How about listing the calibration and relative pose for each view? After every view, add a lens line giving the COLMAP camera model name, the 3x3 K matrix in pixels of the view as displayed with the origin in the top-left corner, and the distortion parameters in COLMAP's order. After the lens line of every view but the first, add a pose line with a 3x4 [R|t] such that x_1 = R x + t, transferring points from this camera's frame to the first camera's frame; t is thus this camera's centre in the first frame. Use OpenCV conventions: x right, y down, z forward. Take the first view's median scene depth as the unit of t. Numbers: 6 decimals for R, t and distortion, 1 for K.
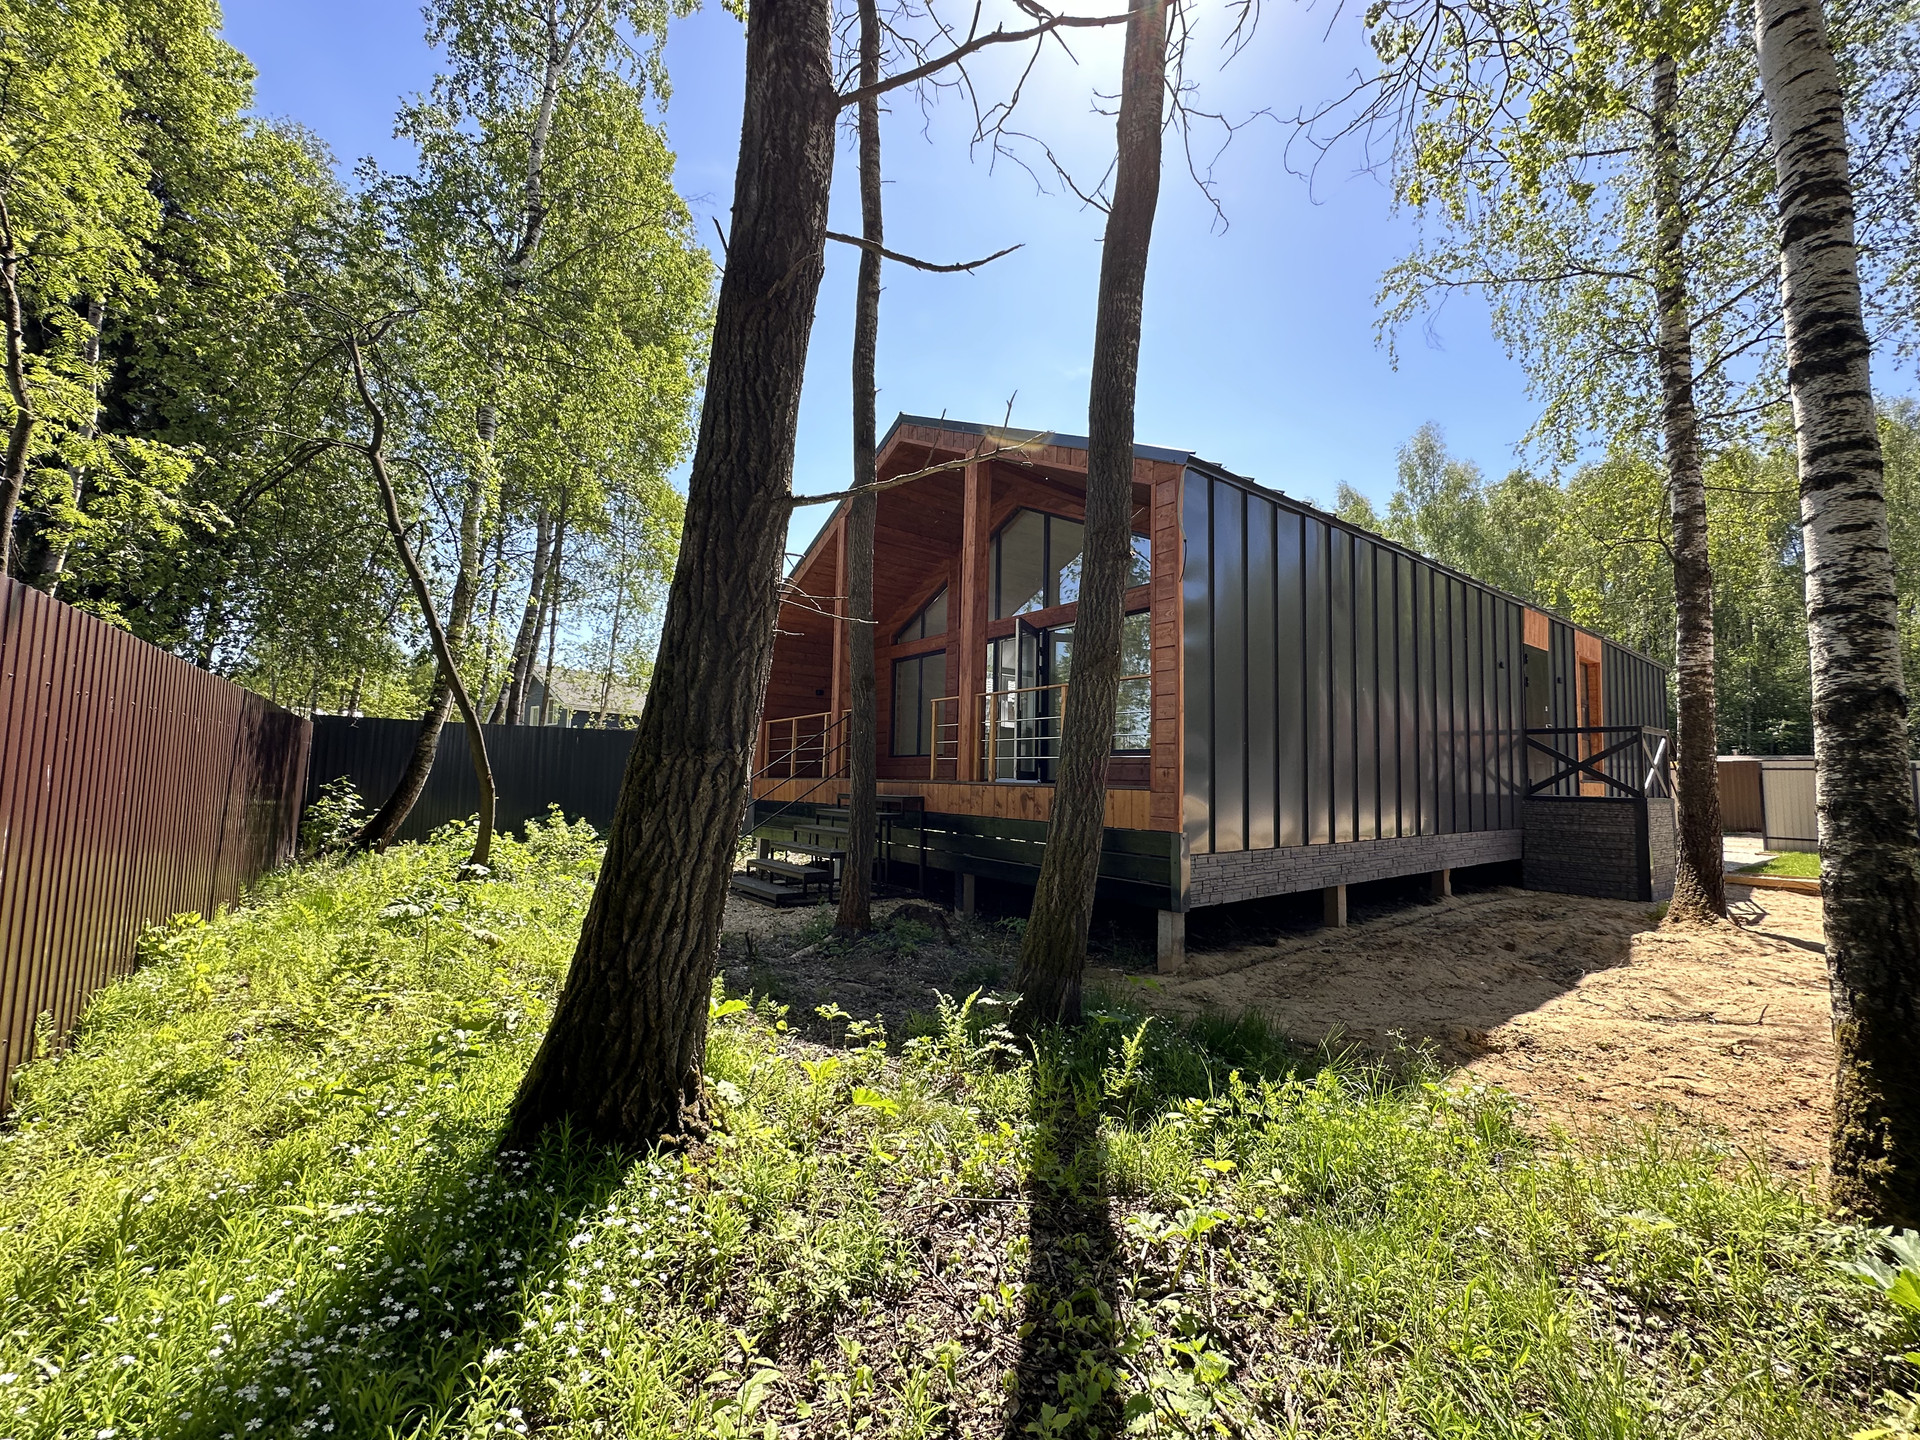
lens RADIAL K [[764.6, 0, 956.4], [0, 764.6, 714.9], [0, 0, 1]] dist [-0.000995, 0.000536]
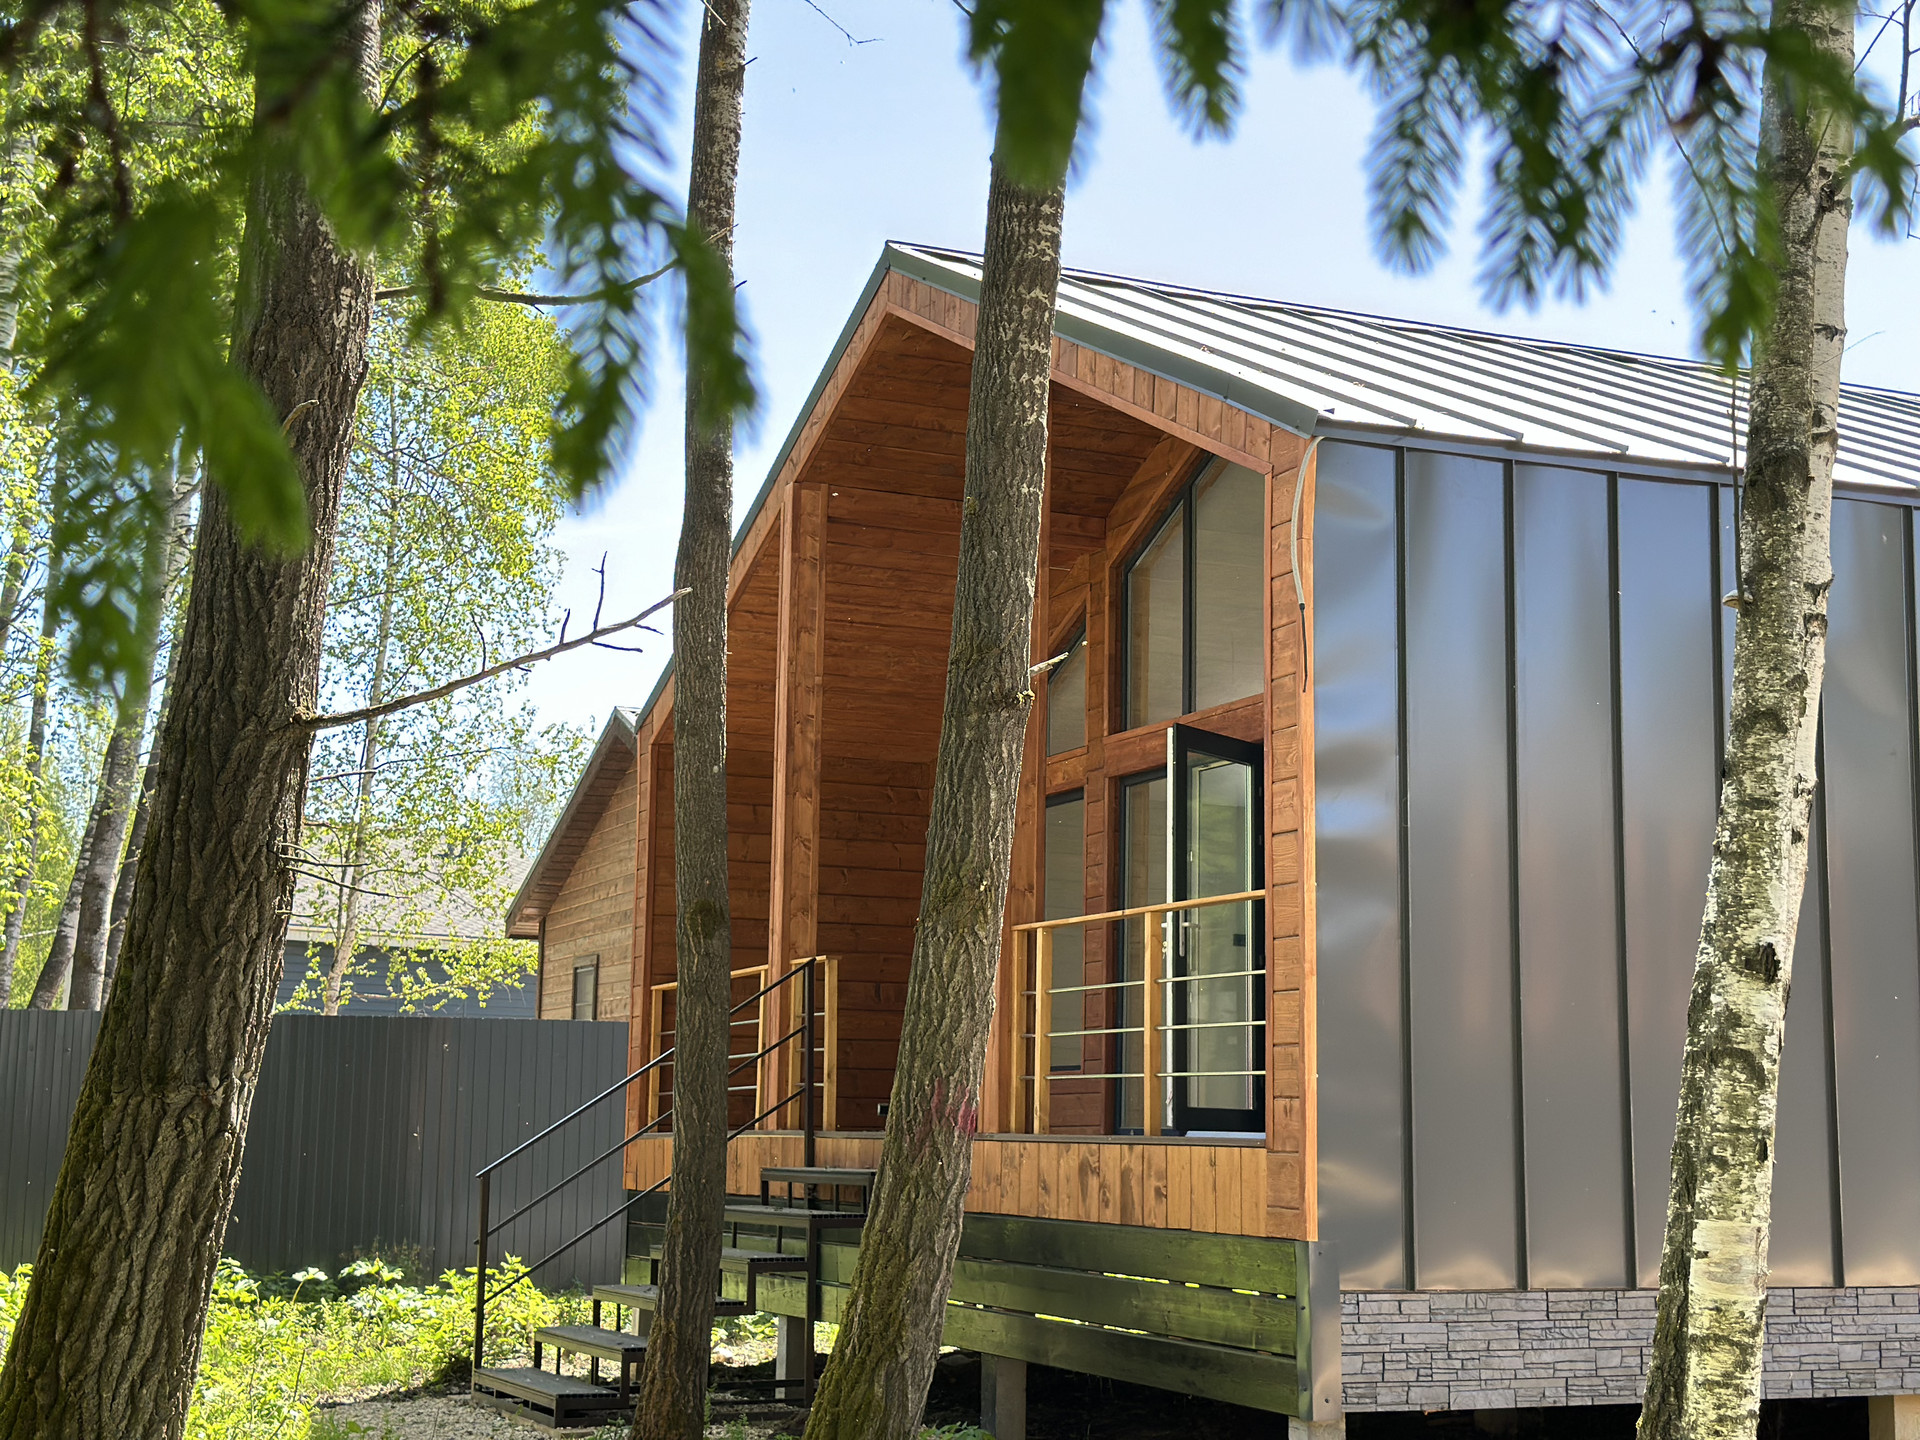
lens RADIAL K [[2654.4, 0, 960.0], [0, 2654.4, 720.0], [0, 0, 1]] dist [0.129747, -0.037006]
pose [[0.973270, -0.043381, -0.225530, 0.918868], [0.026529, 0.996661, -0.077226, -0.076801], [0.228127, 0.069179, 0.971171, -1.244847]]
